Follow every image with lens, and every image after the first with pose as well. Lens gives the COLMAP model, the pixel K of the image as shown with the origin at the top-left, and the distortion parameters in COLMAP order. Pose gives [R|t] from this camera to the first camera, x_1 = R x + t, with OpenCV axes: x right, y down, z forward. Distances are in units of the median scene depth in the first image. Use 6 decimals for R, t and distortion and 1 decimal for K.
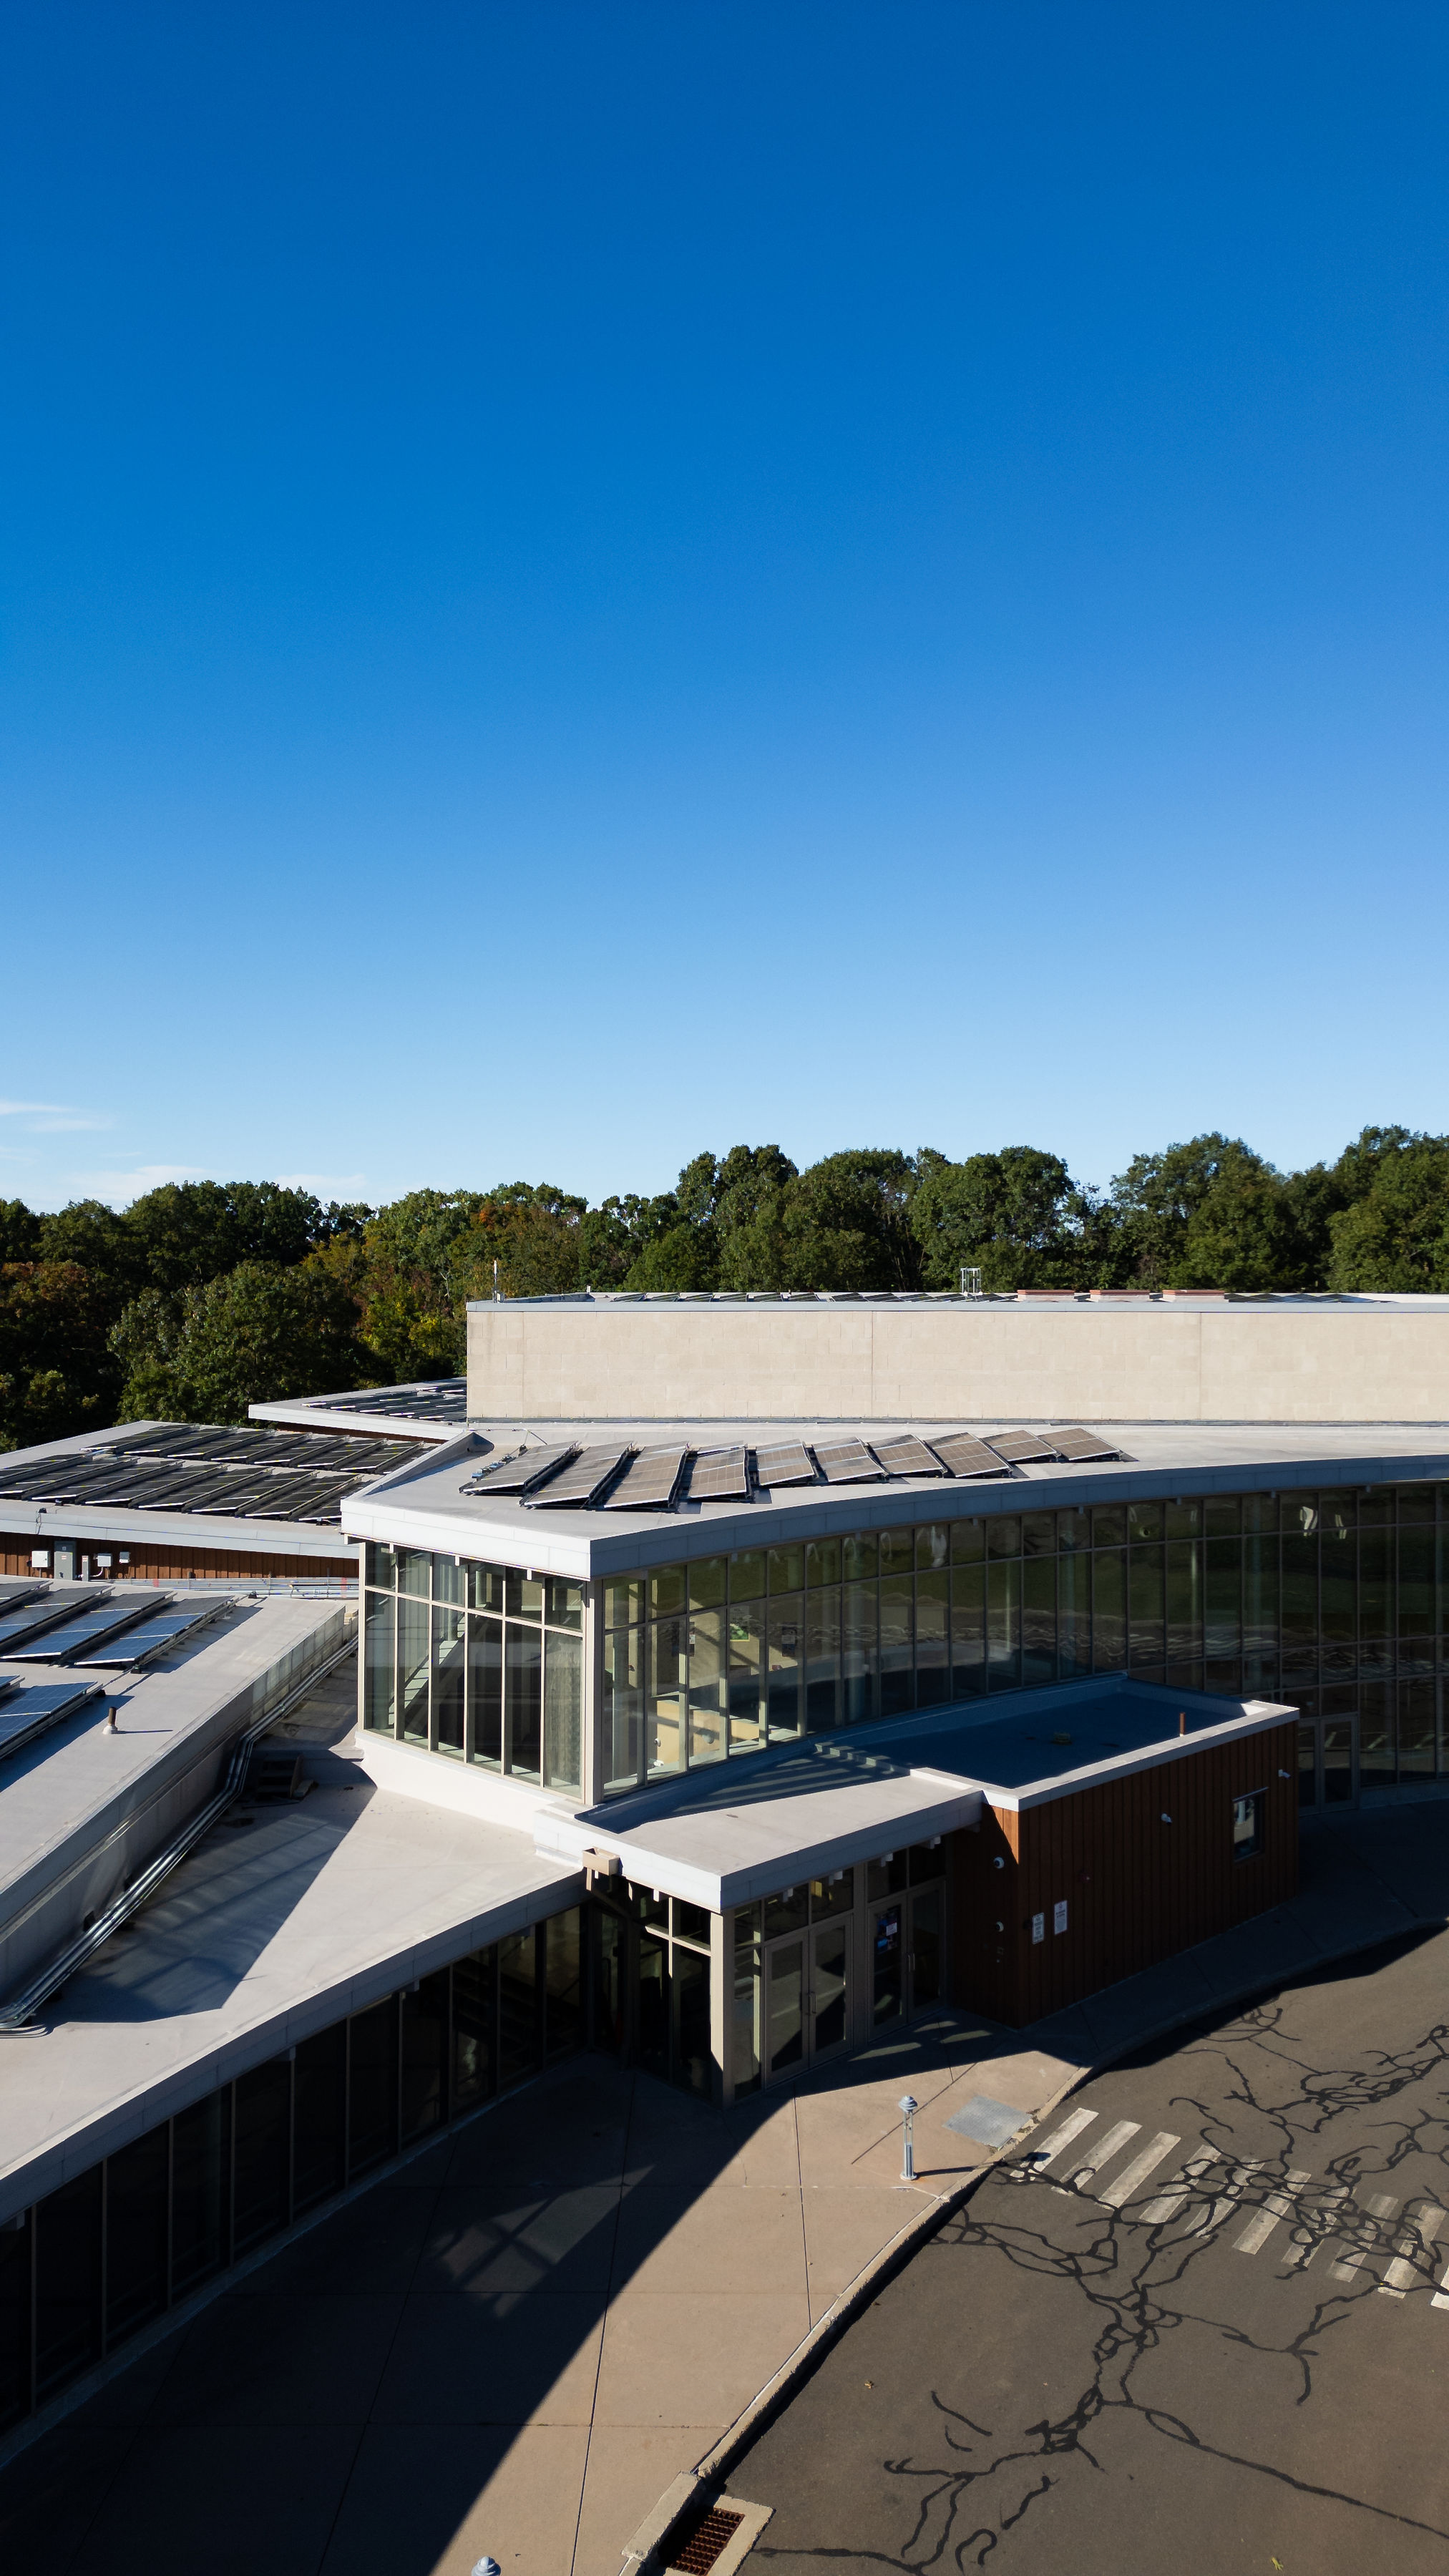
lens RADIAL K [[1788.2, 0, 737.7], [0, 1788.2, 1296.3], [0, 0, 1]] dist [0.083393, -0.077774]
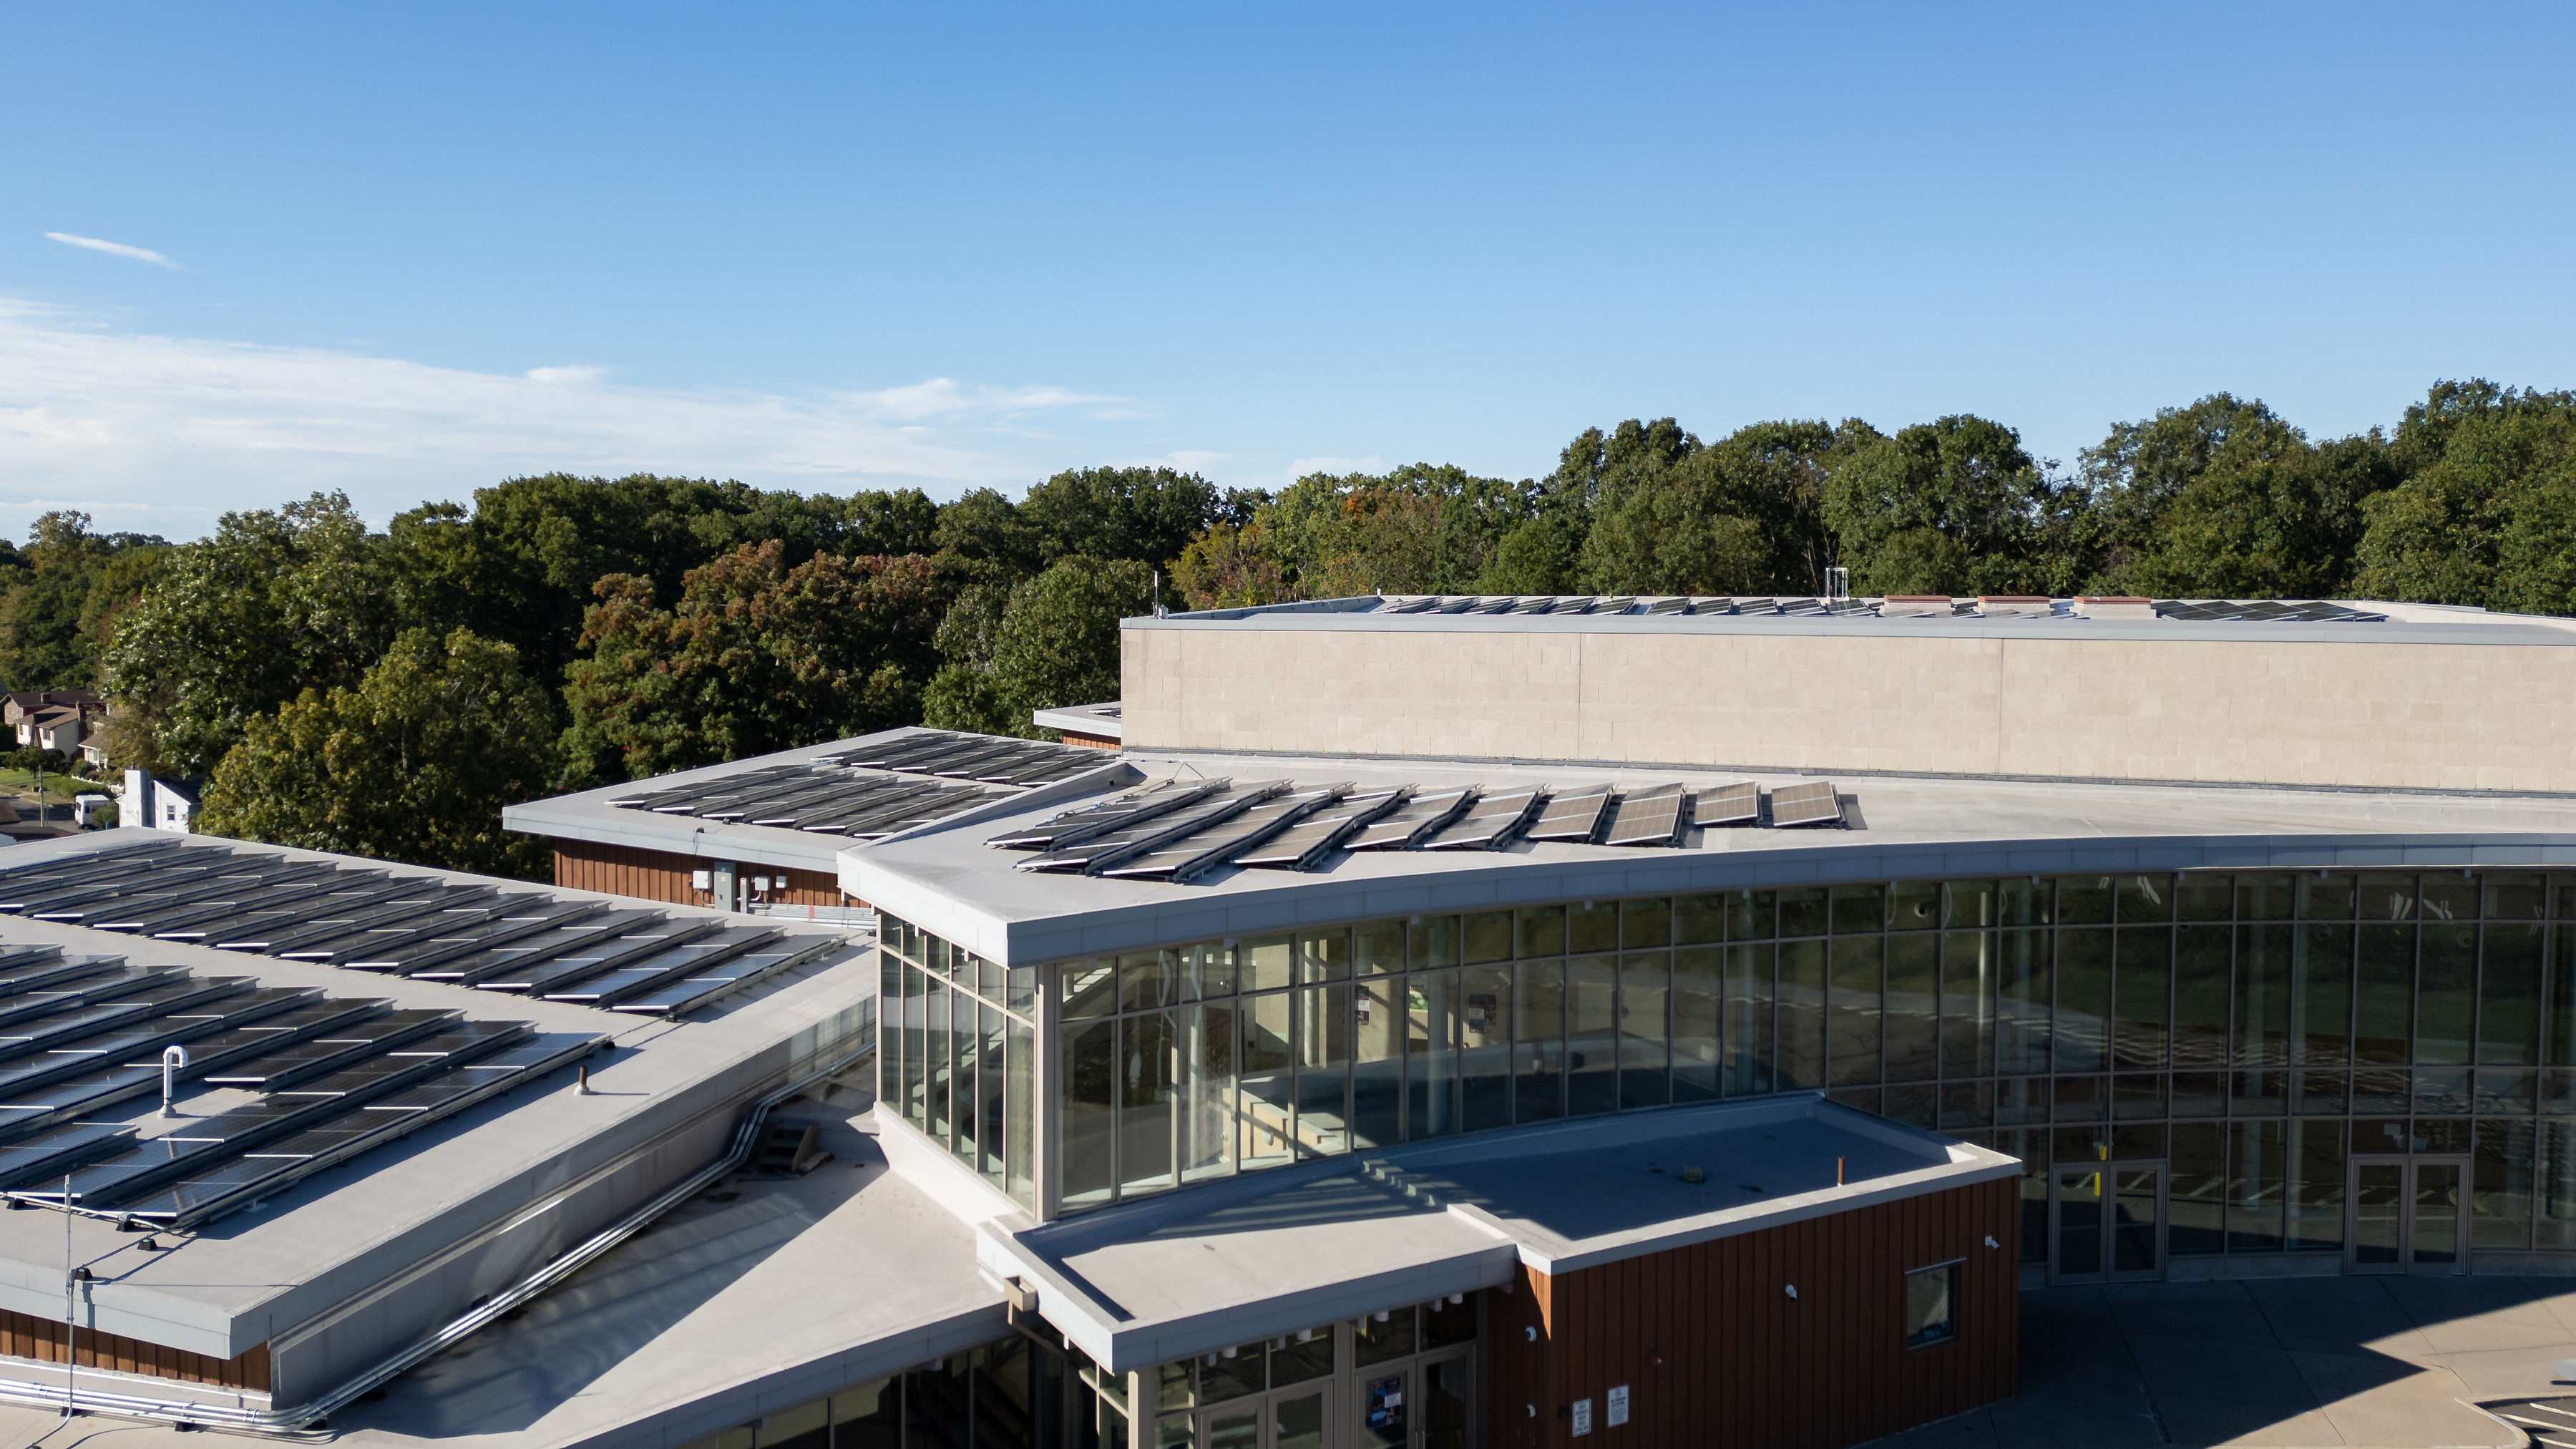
lens RADIAL K [[1908.2, 0, 1225.9], [0, 1908.2, 688.8], [0, 0, 1]] dist [0.063610, -0.046125]
pose [[0.965332, 0.018542, -0.260366, 0.212725], [-0.003645, 0.998334, 0.057581, -0.023622], [0.261000, -0.054636, 0.963791, 0.132002]]
